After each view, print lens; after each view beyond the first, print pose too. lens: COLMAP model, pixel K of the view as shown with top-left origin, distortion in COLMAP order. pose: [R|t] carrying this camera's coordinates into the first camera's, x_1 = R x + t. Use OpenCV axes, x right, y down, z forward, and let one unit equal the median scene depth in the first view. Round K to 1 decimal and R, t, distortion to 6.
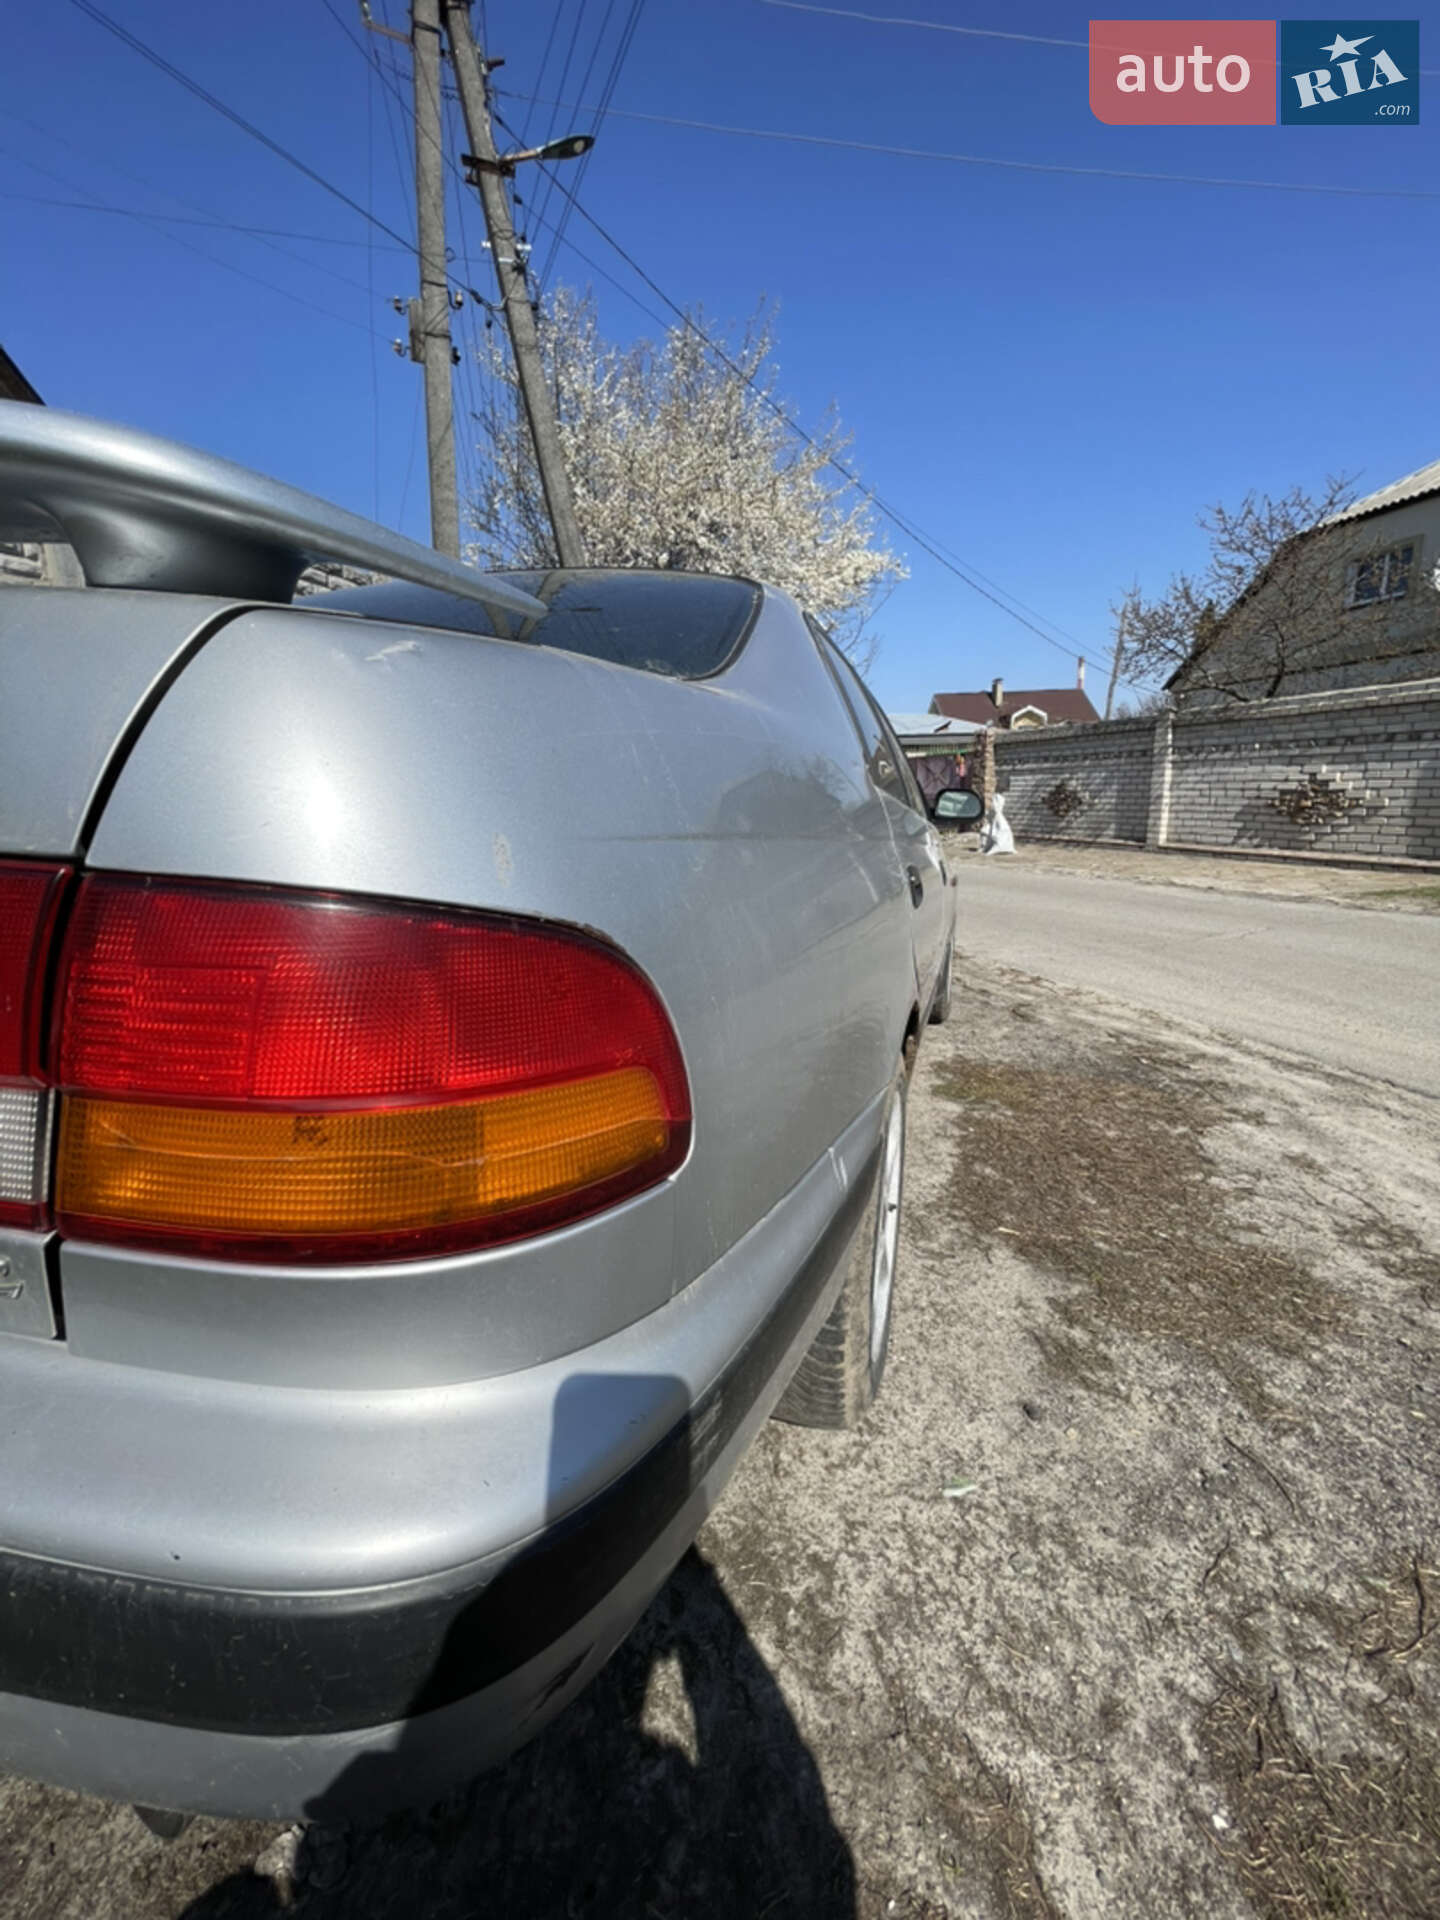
lens RADIAL K [[776.1, 0, 724.5], [0, 776.1, 950.7], [0, 0, 1]] dist [-0.002739, 0.000277]
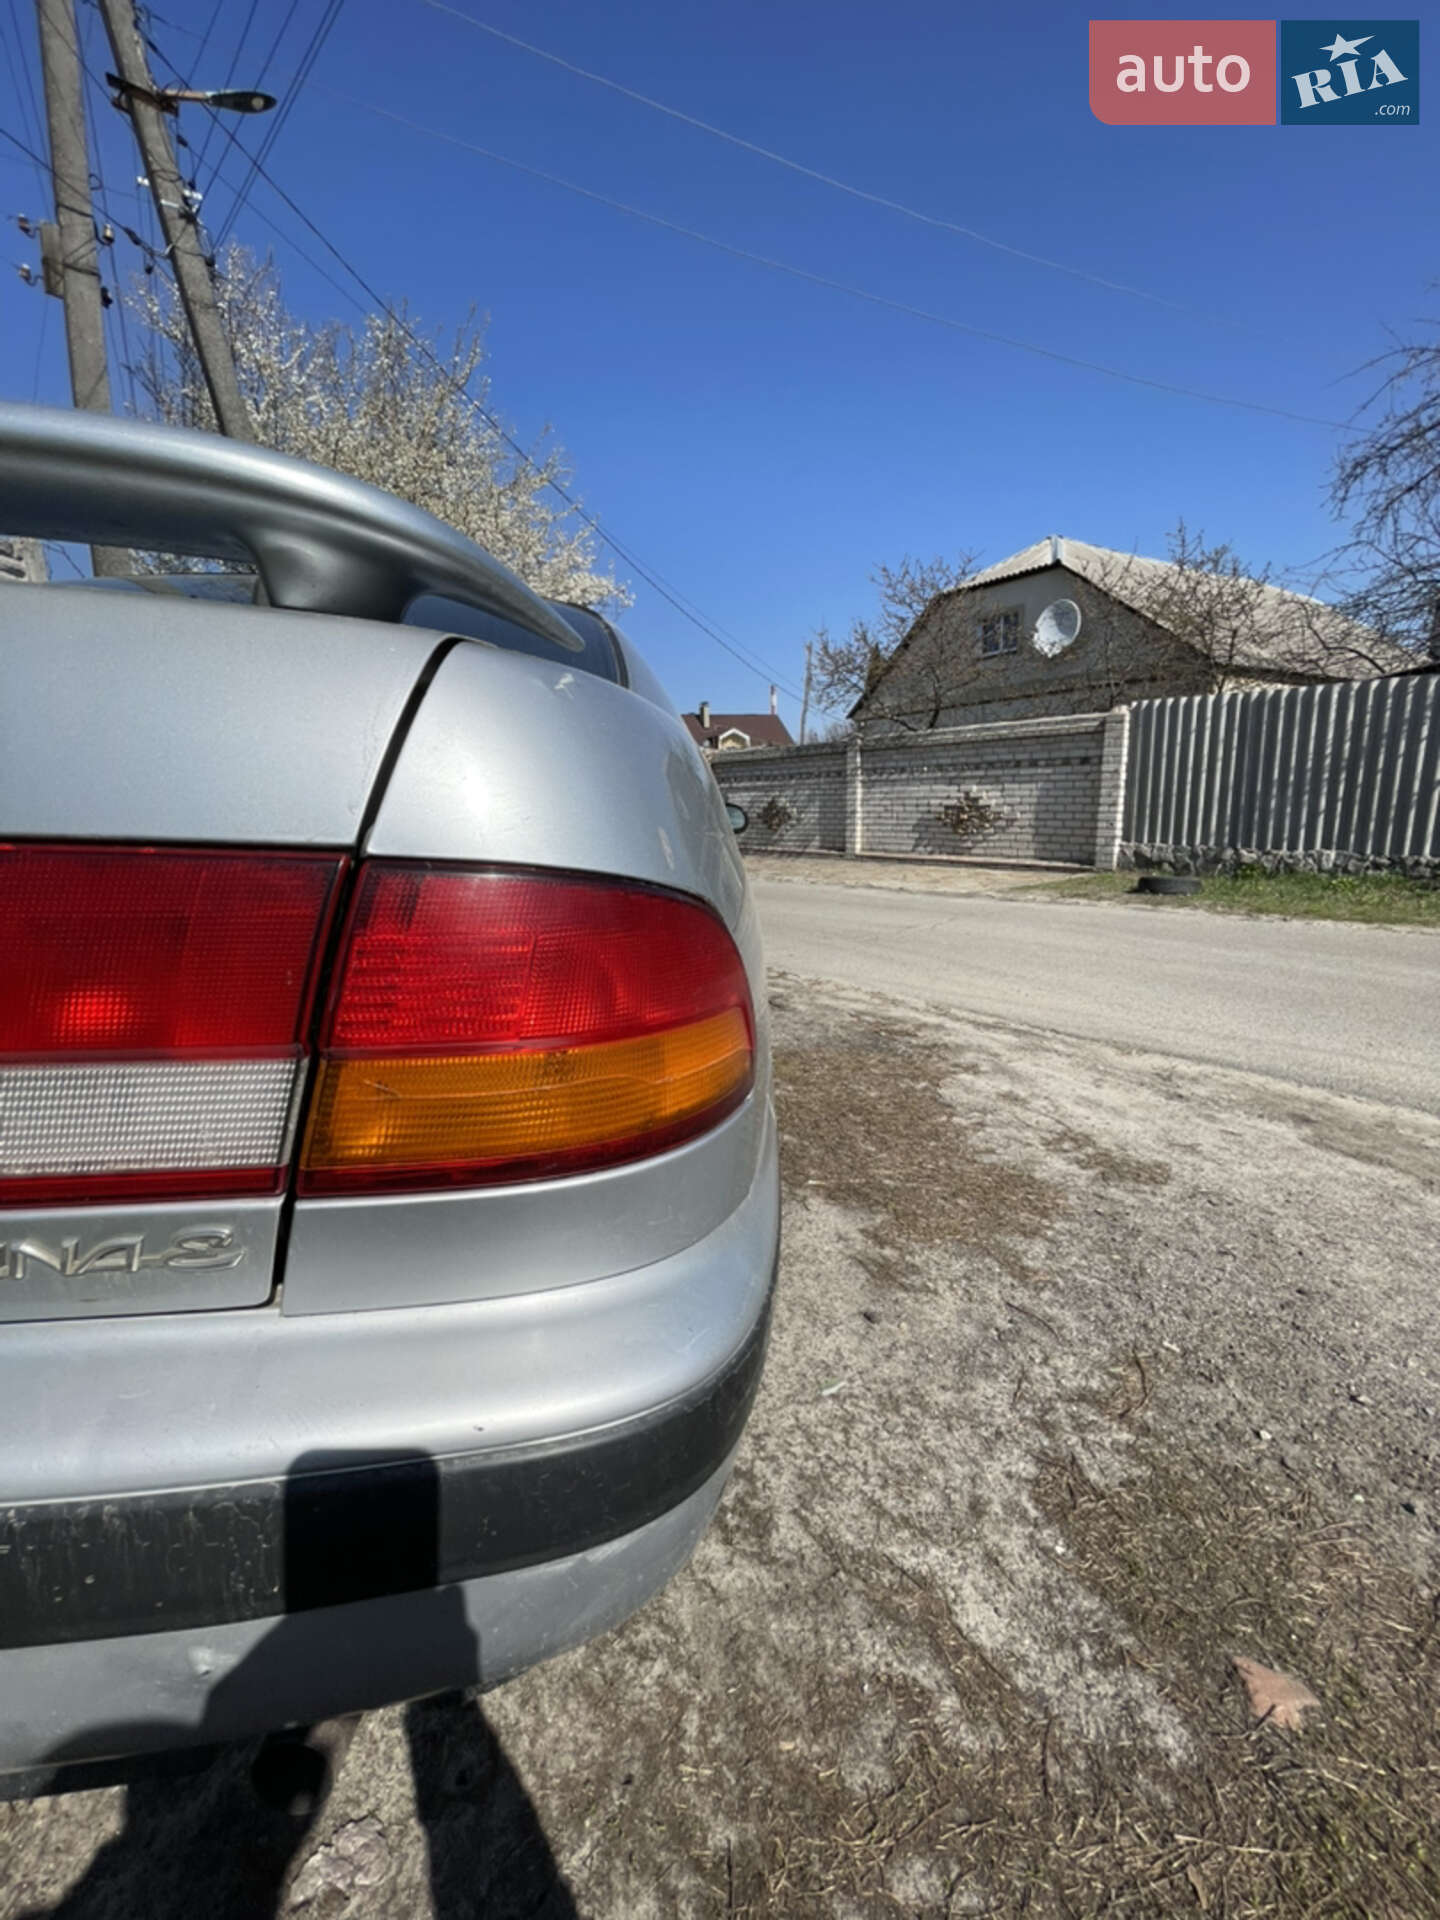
lens RADIAL K [[776.1, 0, 725.7], [0, 776.1, 949.0], [0, 0, 1]] dist [-0.002739, 0.000277]
pose [[0.938574, -0.059741, 0.339867, -0.099169], [0.066853, 0.997720, -0.009244, 0.011034], [-0.338539, 0.031397, 0.940428, -0.039303]]
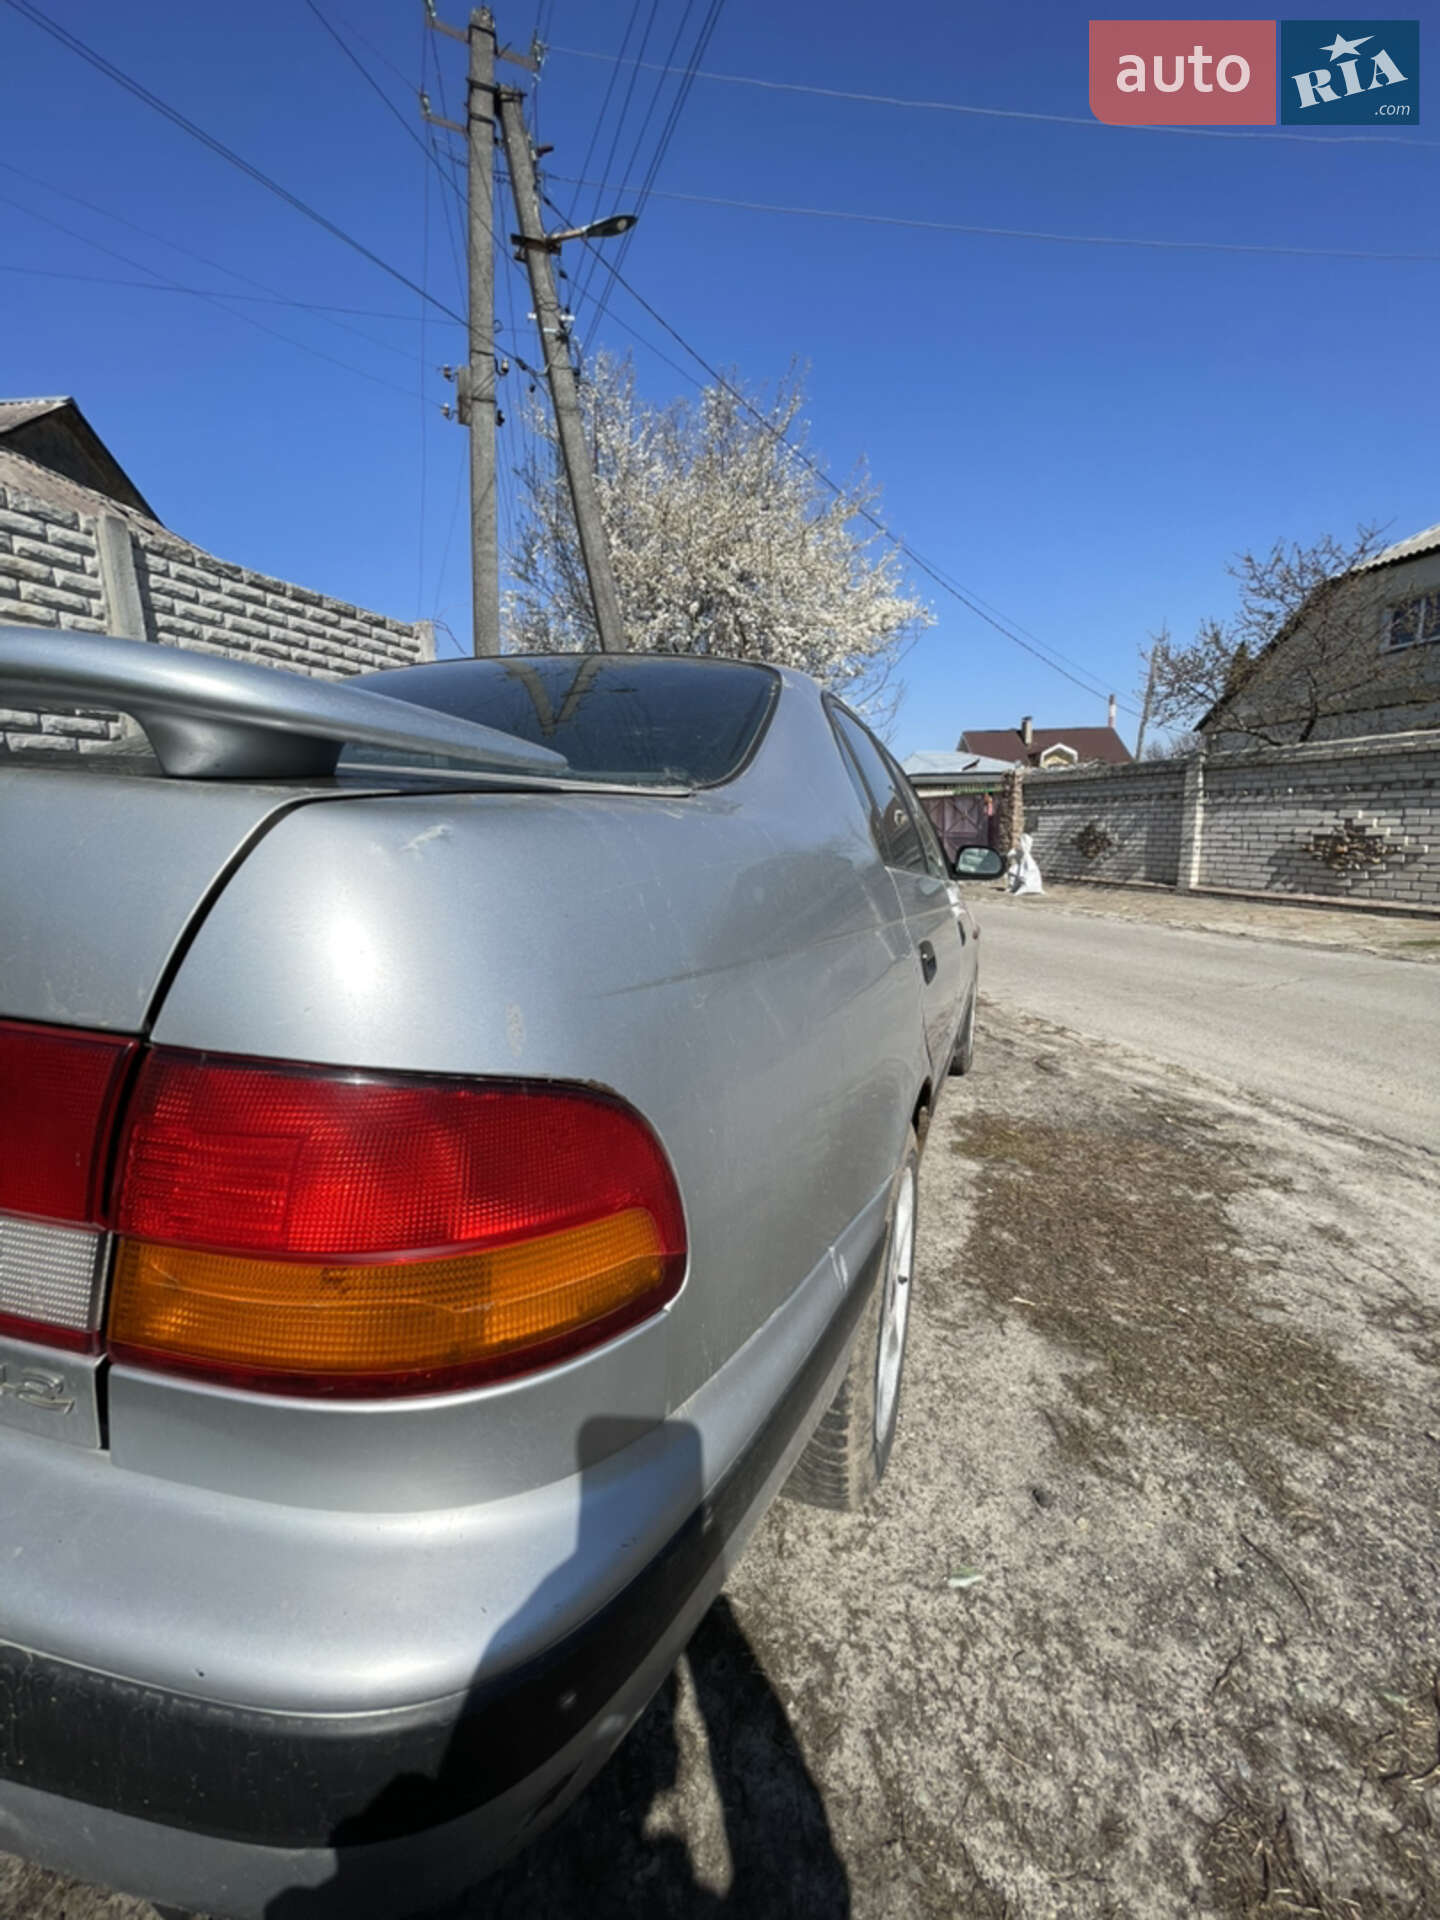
lens RADIAL K [[776.1, 0, 724.7], [0, 776.1, 950.7], [0, 0, 1]] dist [-0.002739, 0.000277]
pose [[0.999310, 0.015651, -0.033697, 0.007545], [-0.017030, 0.999013, -0.041018, -0.029011], [0.033022, 0.041564, 0.998590, -0.015770]]
